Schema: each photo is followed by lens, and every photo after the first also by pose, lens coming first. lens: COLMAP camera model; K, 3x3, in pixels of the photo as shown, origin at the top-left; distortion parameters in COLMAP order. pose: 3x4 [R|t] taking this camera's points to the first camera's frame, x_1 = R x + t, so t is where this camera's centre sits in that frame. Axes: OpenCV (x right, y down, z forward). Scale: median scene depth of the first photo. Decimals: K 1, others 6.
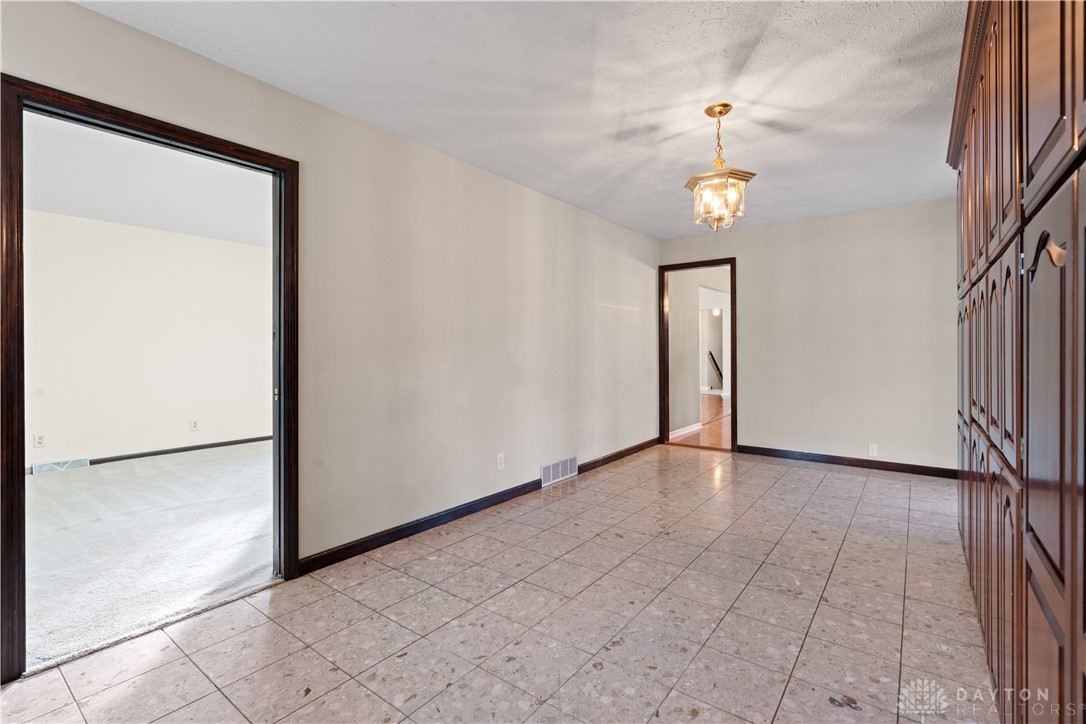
lens RADIAL K [[491.0, 0, 538.0], [0, 491.0, 351.8], [0, 0, 1]] dist [-0.004599, 0.002583]
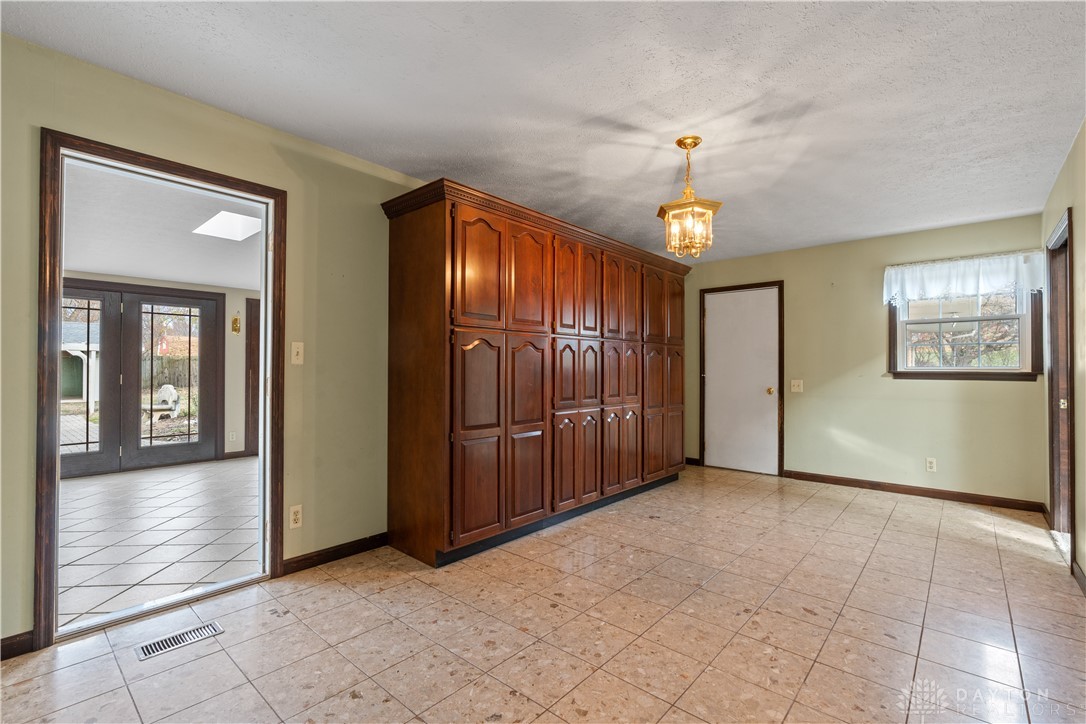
lens RADIAL K [[491.0, 0, 535.3], [0, 491.0, 360.0], [0, 0, 1]] dist [-0.004599, 0.002583]
pose [[-0.997855, -0.000594, 0.065456, 0.641089], [-0.001537, 0.999896, -0.014346, -0.015070], [-0.065441, -0.014416, -0.997752, 2.110402]]
